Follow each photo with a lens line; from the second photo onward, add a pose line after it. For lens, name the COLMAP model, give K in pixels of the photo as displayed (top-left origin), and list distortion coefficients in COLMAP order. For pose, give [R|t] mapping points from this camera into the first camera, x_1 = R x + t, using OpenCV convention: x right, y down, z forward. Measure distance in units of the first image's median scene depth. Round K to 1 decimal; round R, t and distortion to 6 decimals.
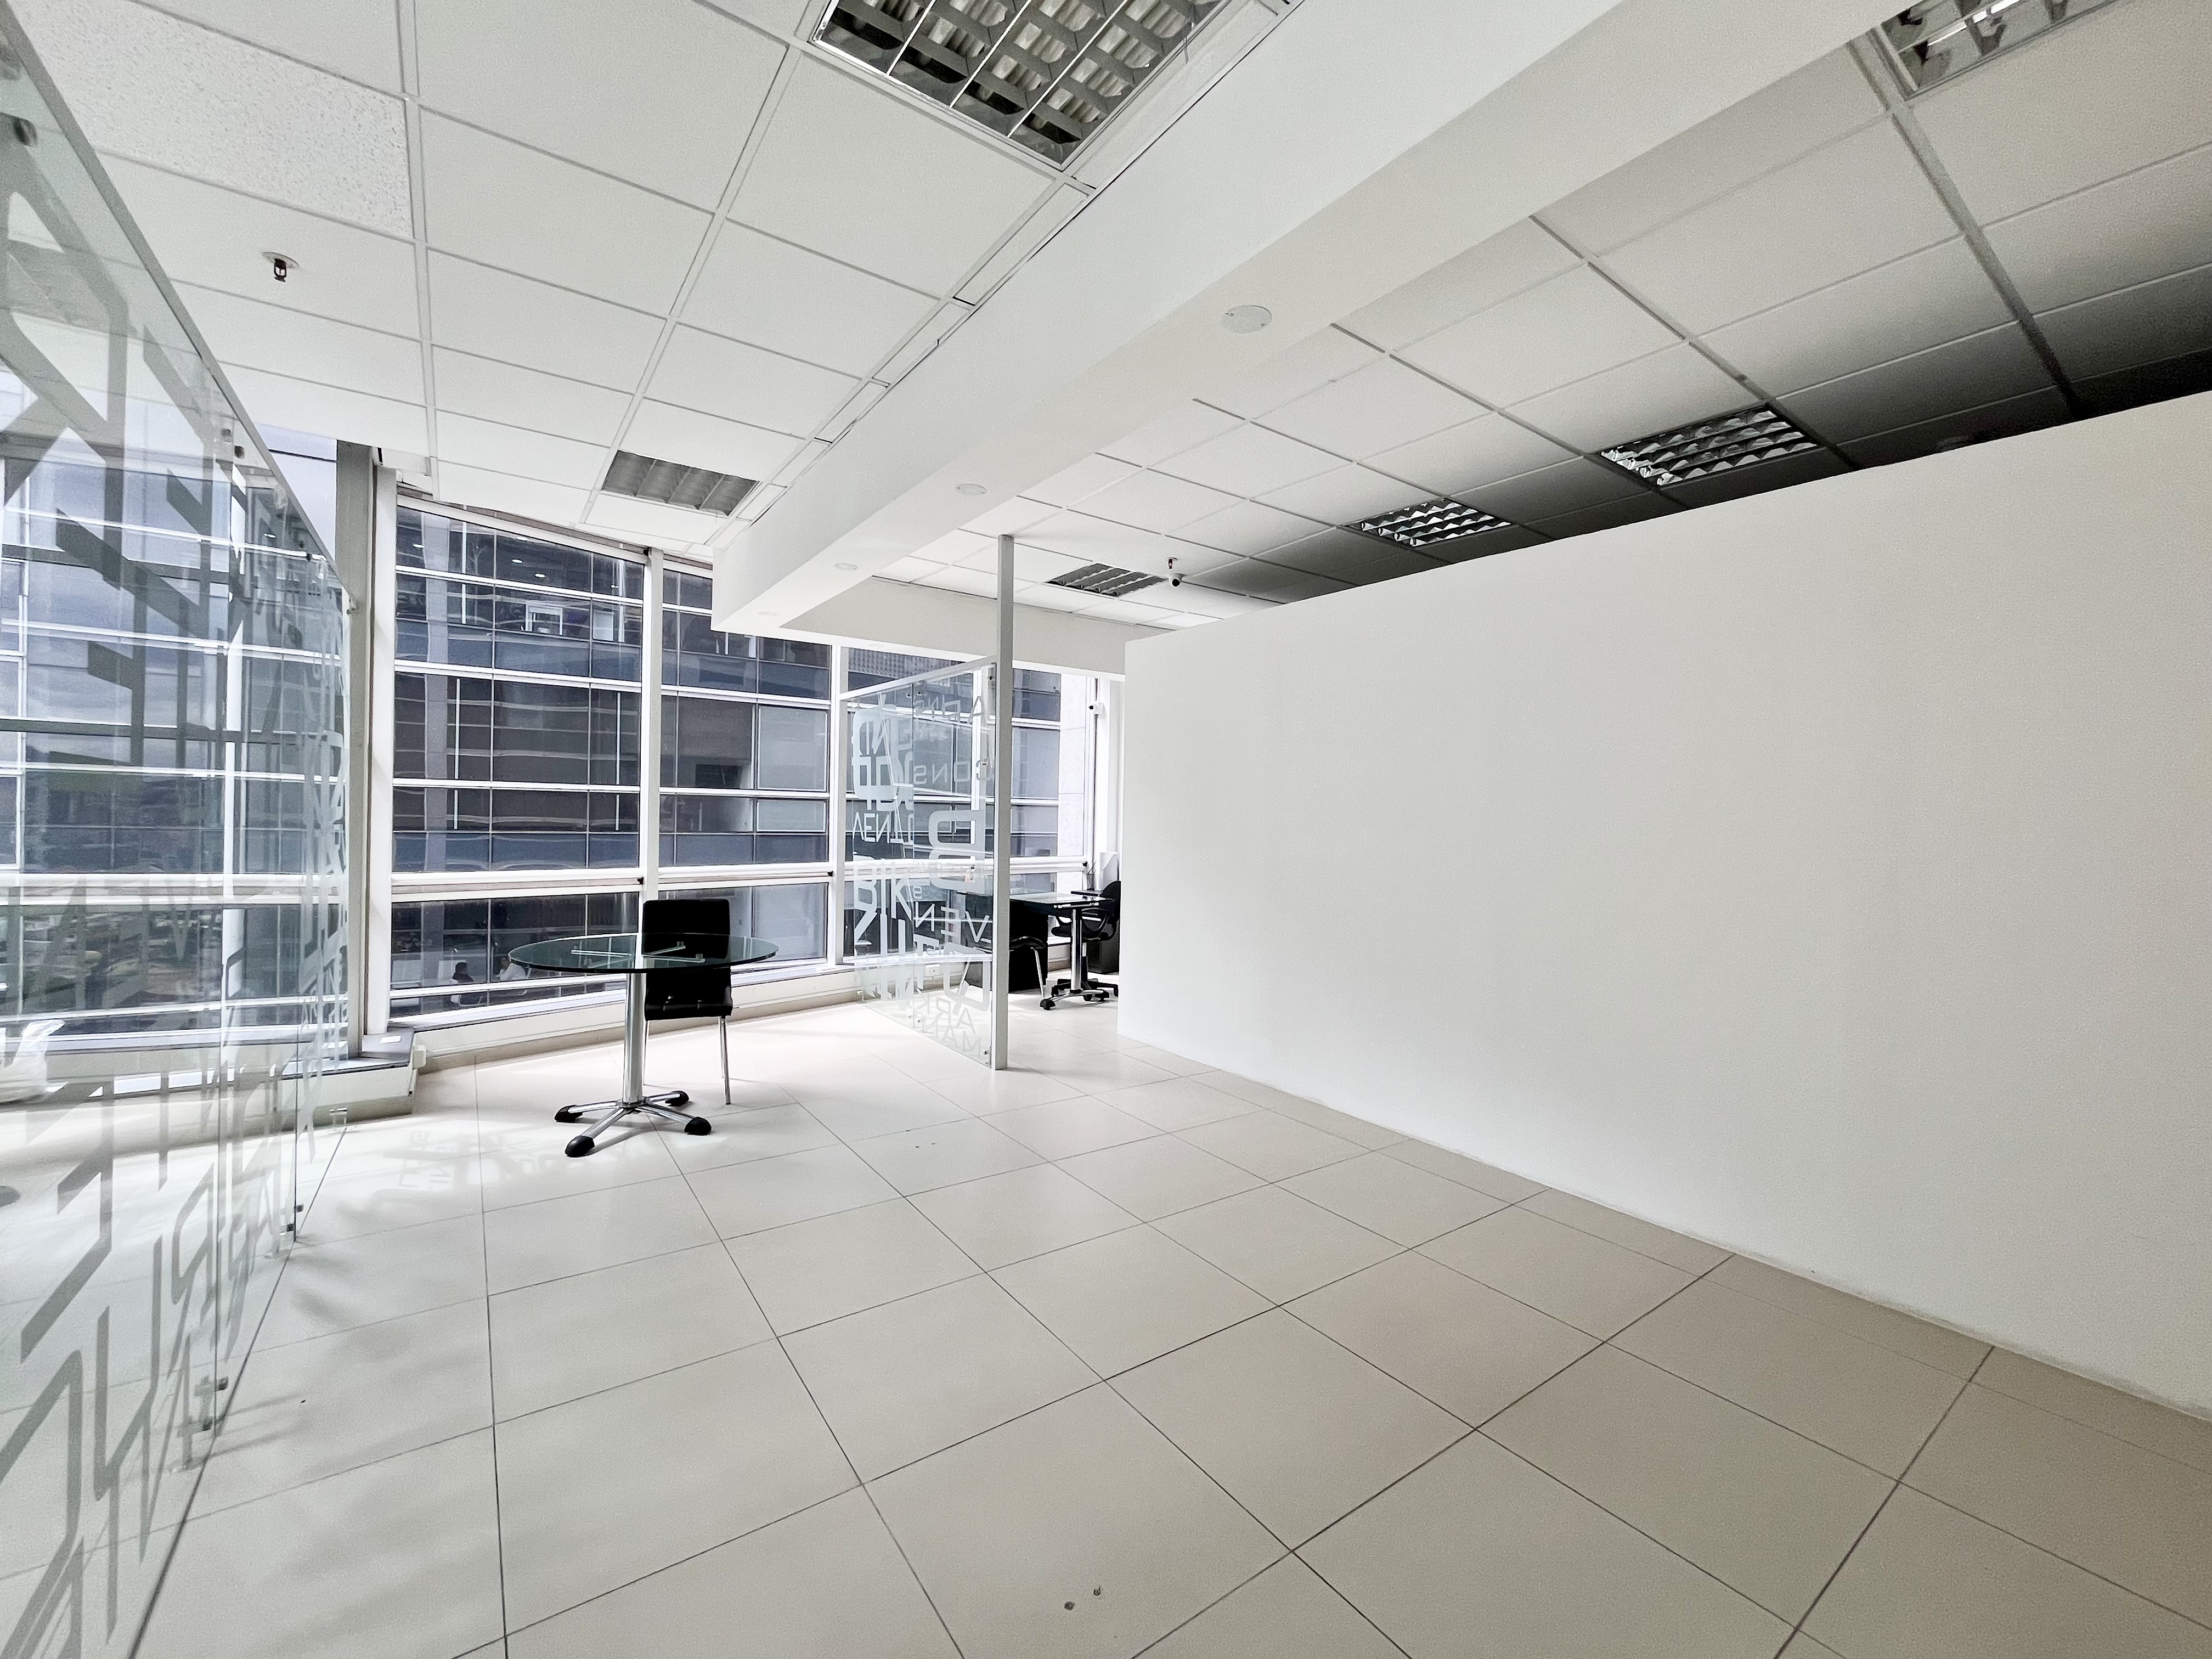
lens RADIAL K [[896.2, 0, 1101.6], [0, 896.2, 825.9], [0, 0, 1]] dist [-0.002448, -0.000132]
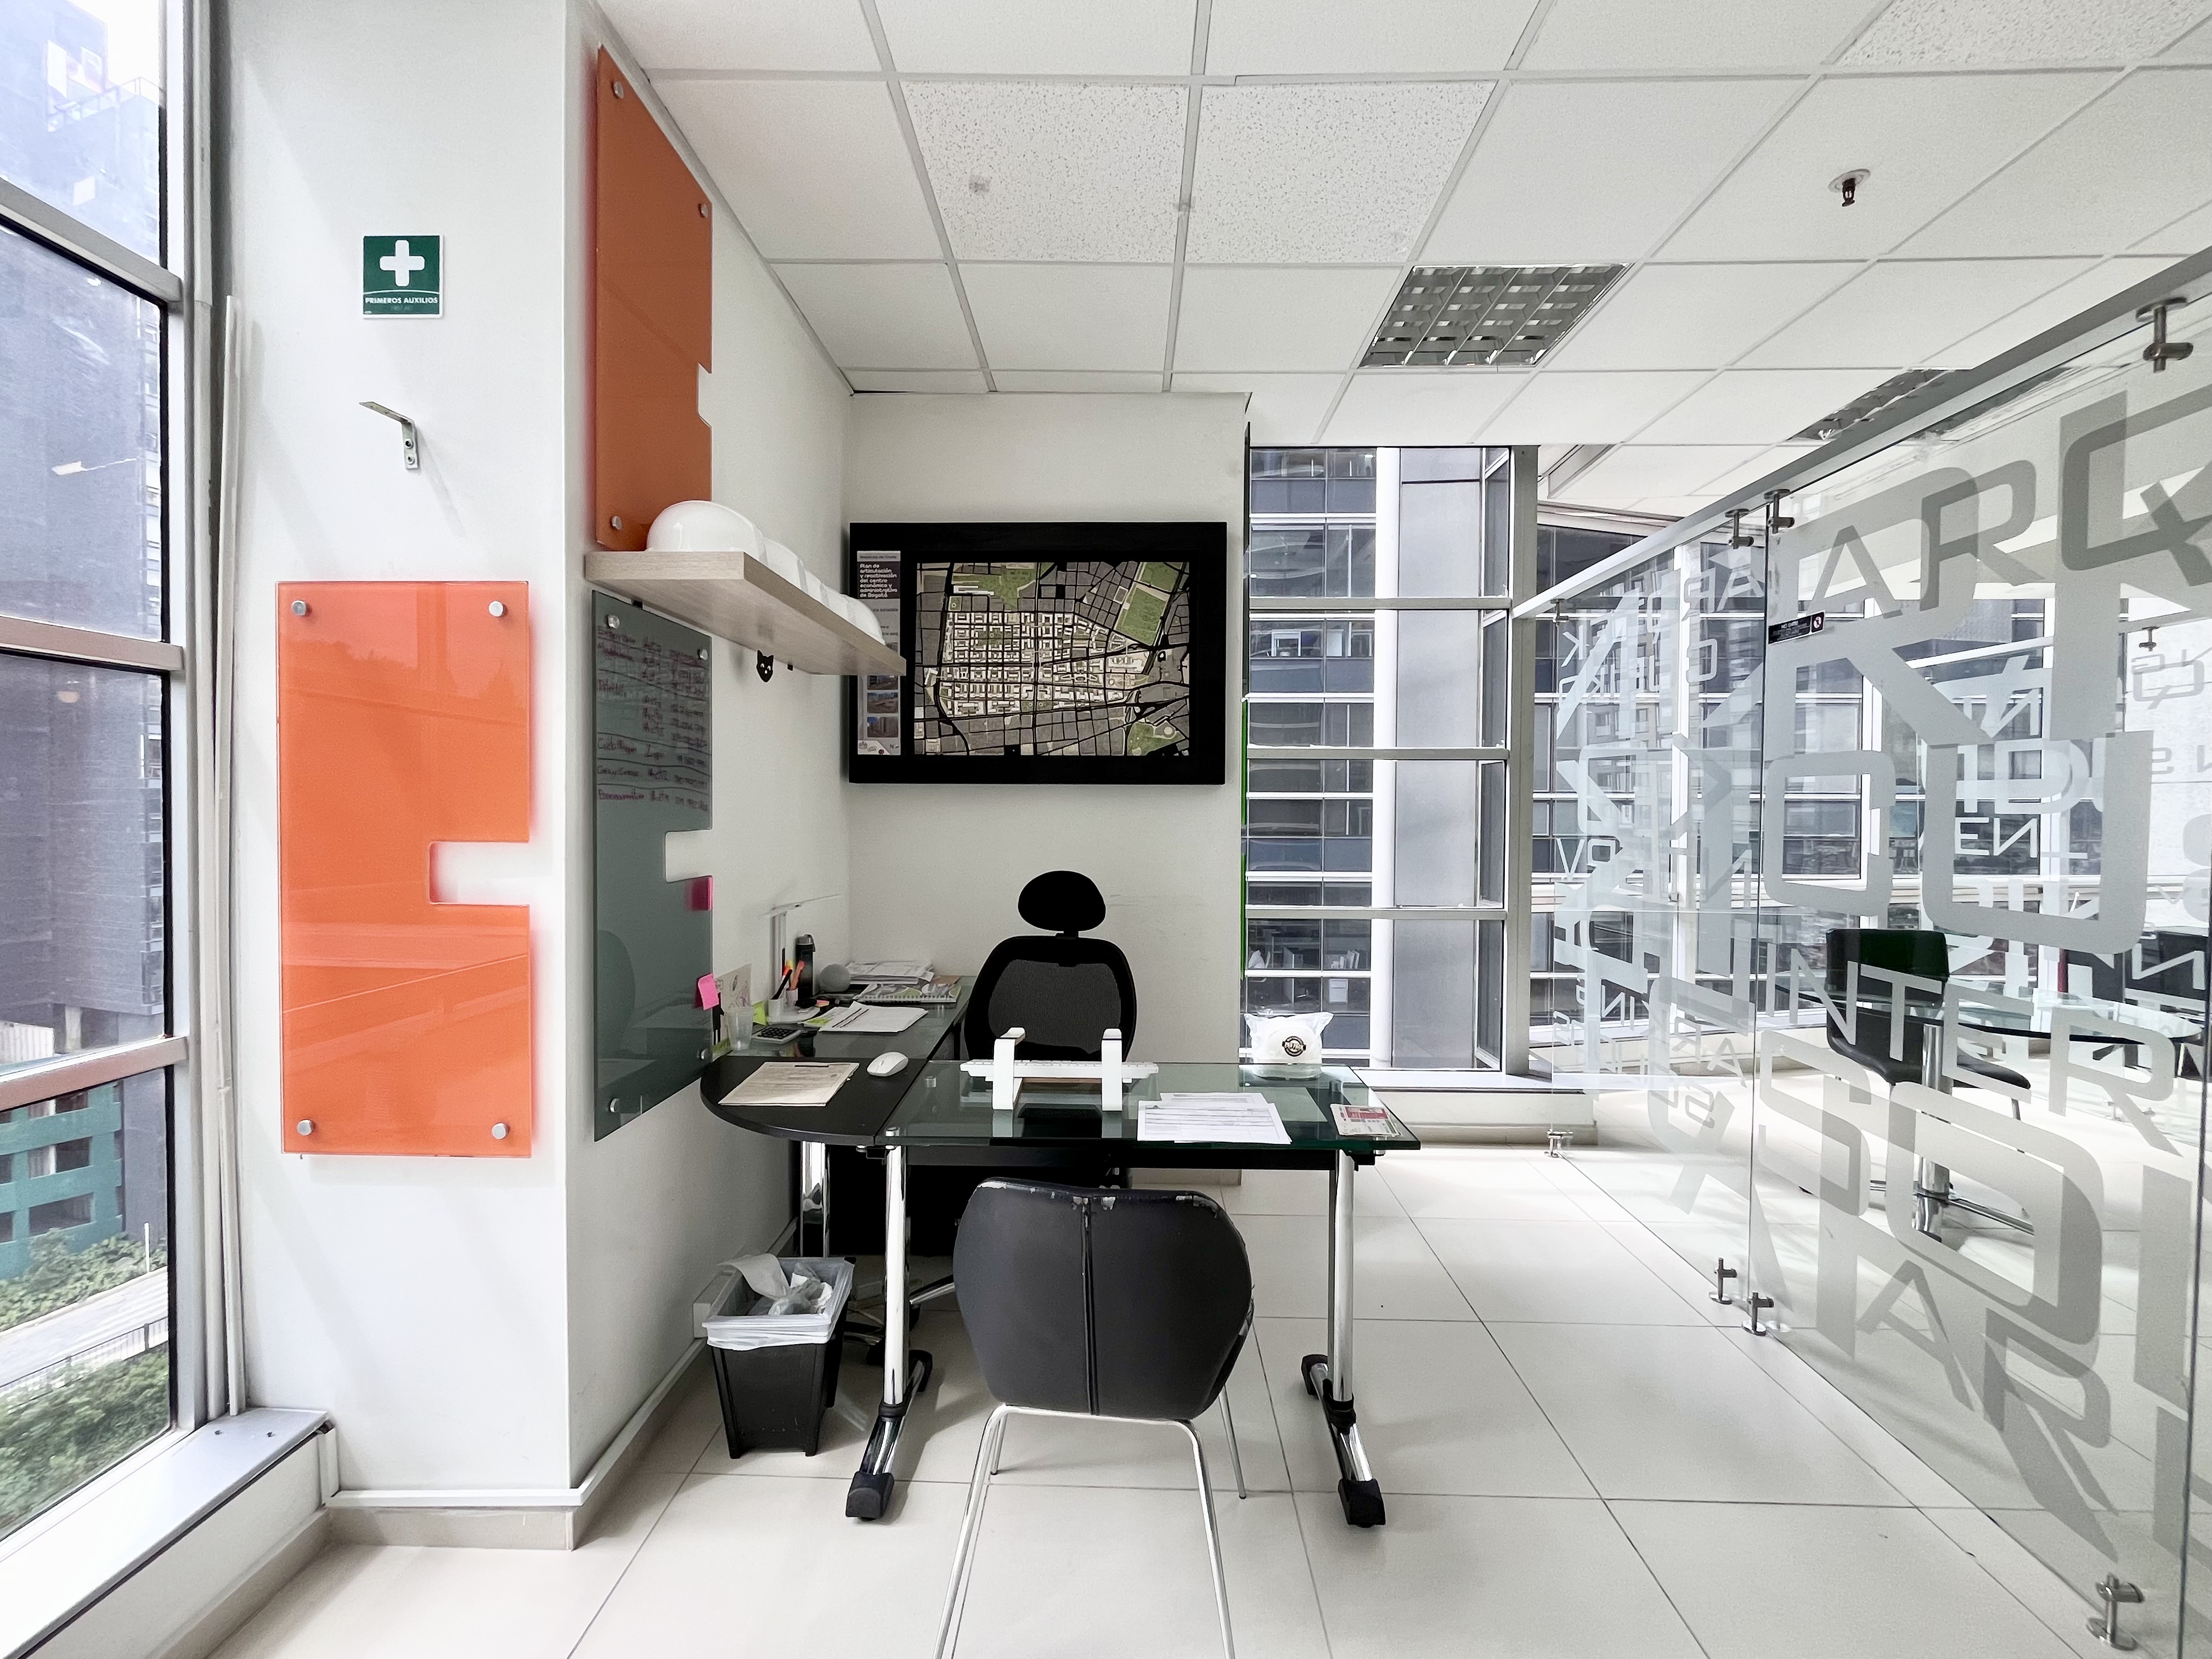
lens RADIAL K [[896.2, 0, 1106.9], [0, 896.2, 828.6], [0, 0, 1]] dist [-0.002448, -0.000132]
pose [[0.803356, -0.010144, -0.595413, -0.534941], [0.010460, 0.999941, -0.002922, -0.011382], [0.595408, -0.003881, 0.803414, -0.058500]]
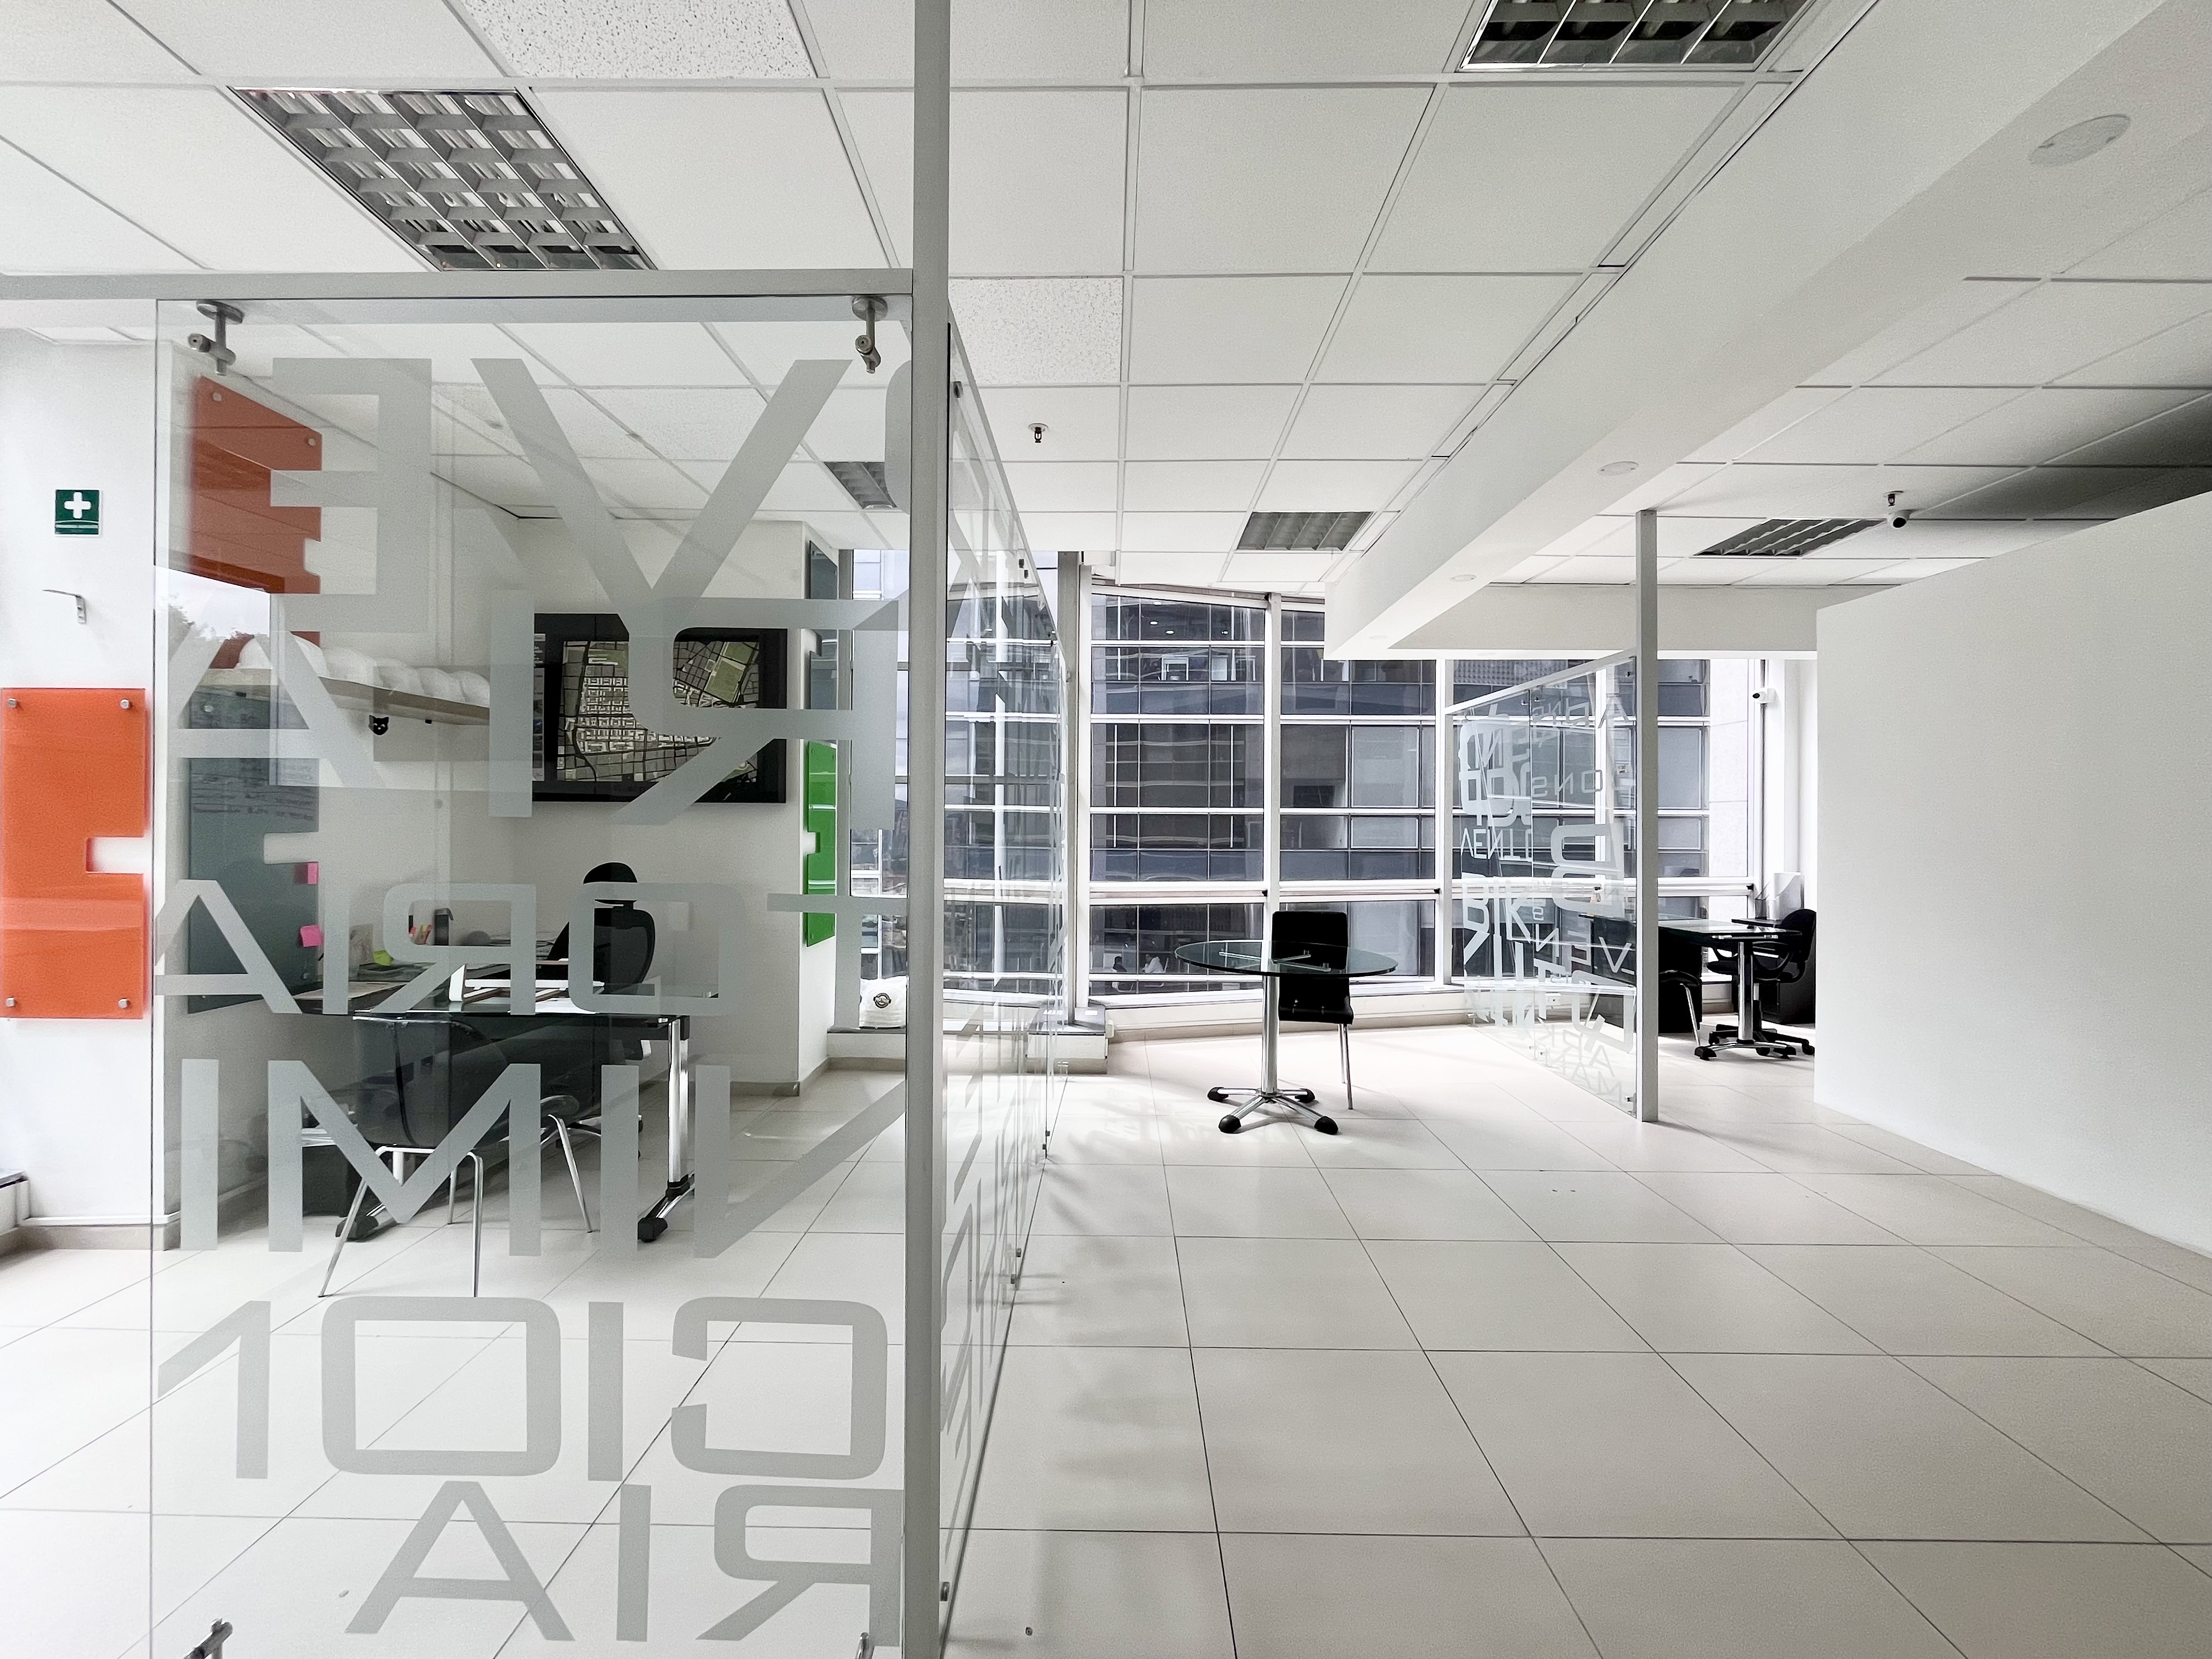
lens RADIAL K [[896.2, 0, 1105.5], [0, 896.2, 827.3], [0, 0, 1]] dist [-0.002448, -0.000132]
pose [[0.809028, -0.015977, -0.587553, -0.025578], [0.006030, 0.999803, -0.018884, -0.000397], [0.587739, 0.011735, 0.808965, -0.017846]]
